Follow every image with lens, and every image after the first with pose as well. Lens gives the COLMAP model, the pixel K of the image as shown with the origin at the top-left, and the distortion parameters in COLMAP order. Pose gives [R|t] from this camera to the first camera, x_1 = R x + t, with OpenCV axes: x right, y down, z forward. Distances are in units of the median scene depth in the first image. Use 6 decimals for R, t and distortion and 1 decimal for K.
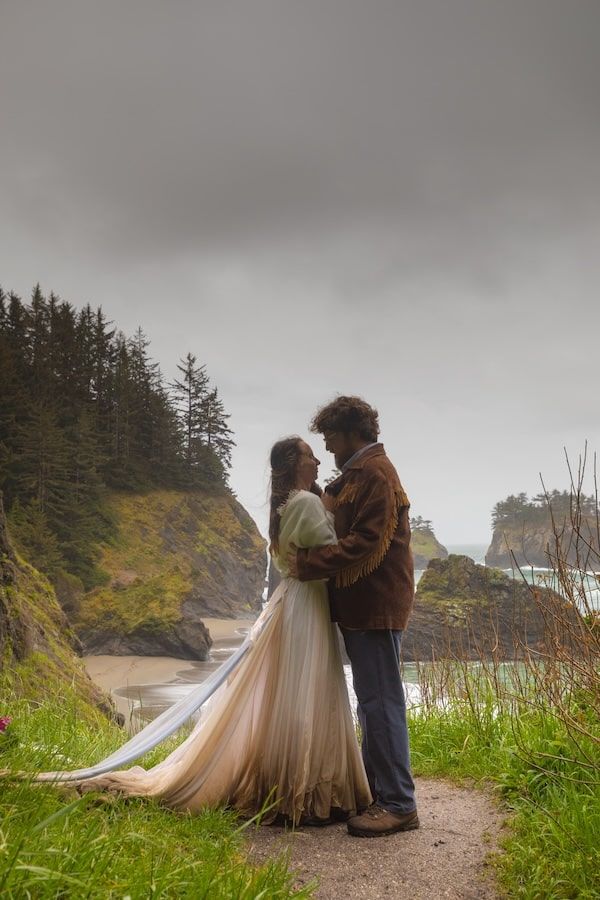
lens RADIAL K [[850.4, 0, 300.0], [0, 850.4, 450.0], [0, 0, 1]] dist [0.035553, 0.037813]
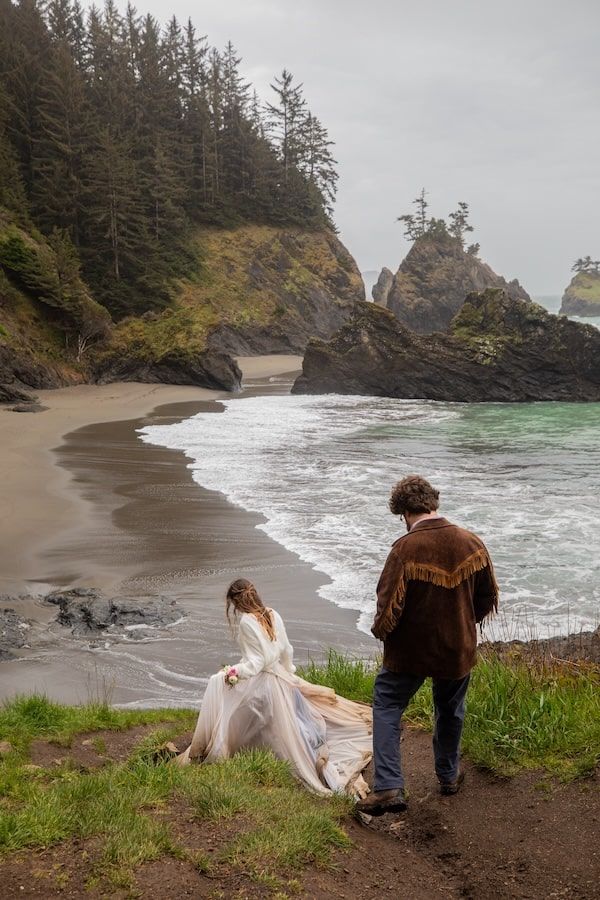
lens RADIAL K [[850.4, 0, 300.0], [0, 850.4, 450.0], [0, 0, 1]] dist [0.035553, 0.037813]
pose [[0.976280, 0.046369, -0.211489, 0.118762], [0.017091, 0.957246, 0.288771, 0.013330], [0.215837, -0.285536, 0.933747, 0.027377]]
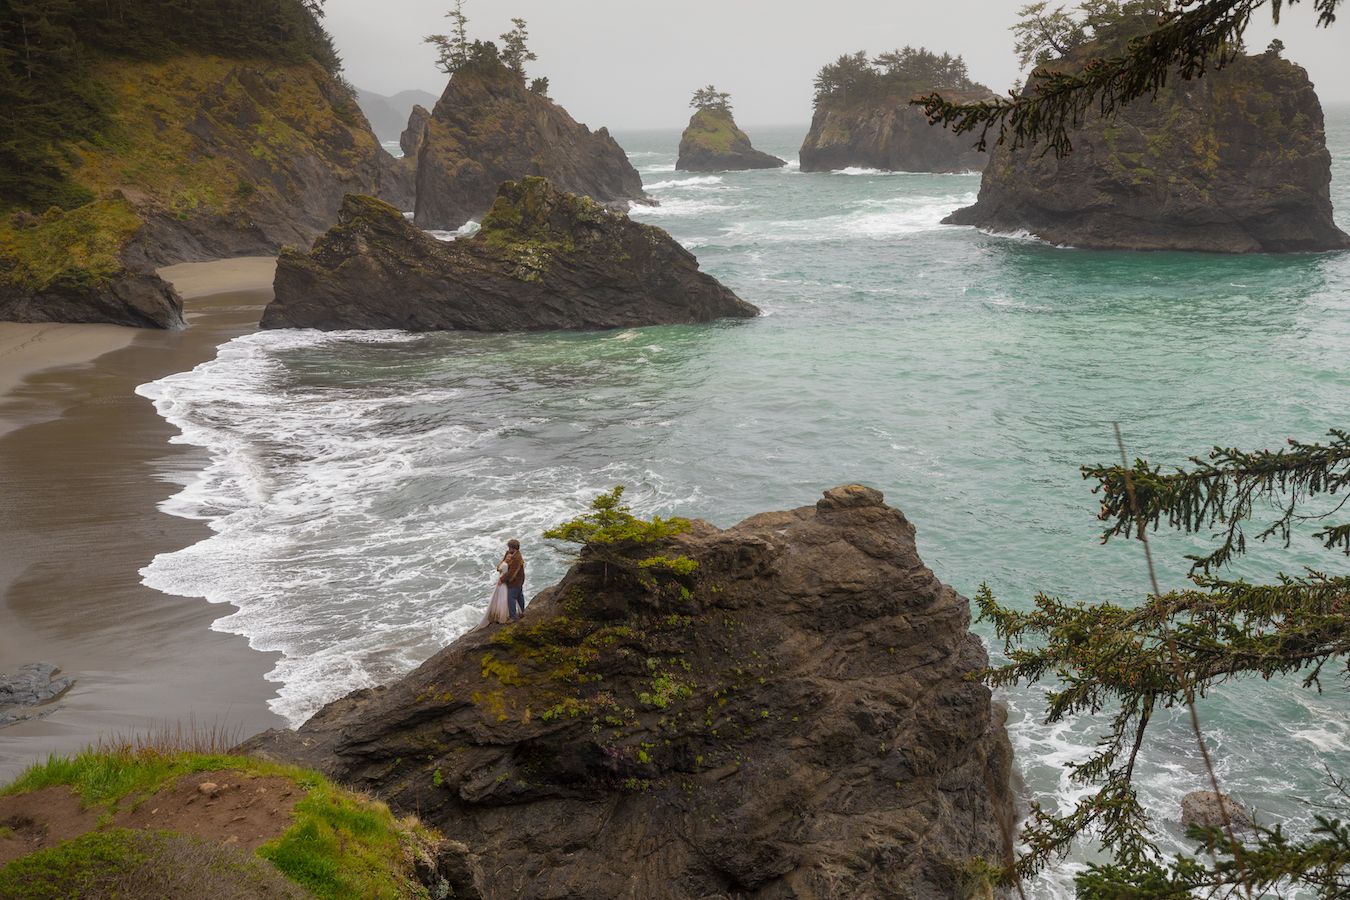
lens RADIAL K [[1269.4, 0, 675.3], [0, 1269.4, 444.0], [0, 0, 1]] dist [0.031803, 0.042976]
pose [[0.998316, -0.008931, 0.057324, 0.154328], [-0.011787, 0.936251, 0.351135, -0.023851], [-0.056805, -0.351219, 0.934569, -0.024753]]
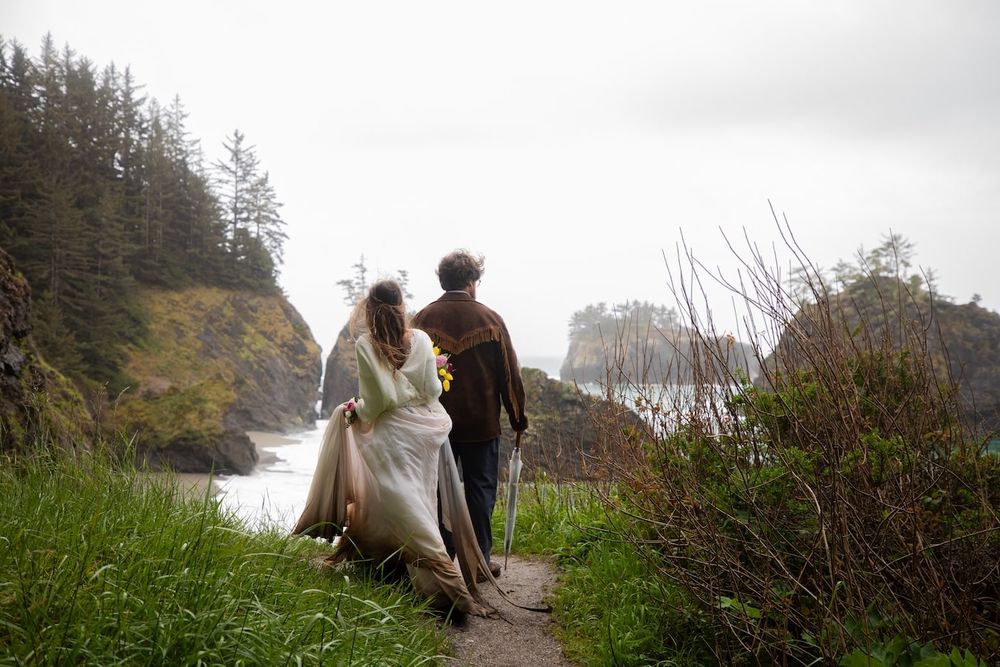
lens RADIAL K [[944.8, 0, 500.5], [0, 944.8, 328.2], [0, 0, 1]] dist [0.035553, 0.037813]
pose [[0.988579, 0.028896, 0.147908, -0.001615], [-0.041177, 0.995891, 0.080656, -0.001462], [-0.144969, -0.085825, 0.985707, -0.008145]]
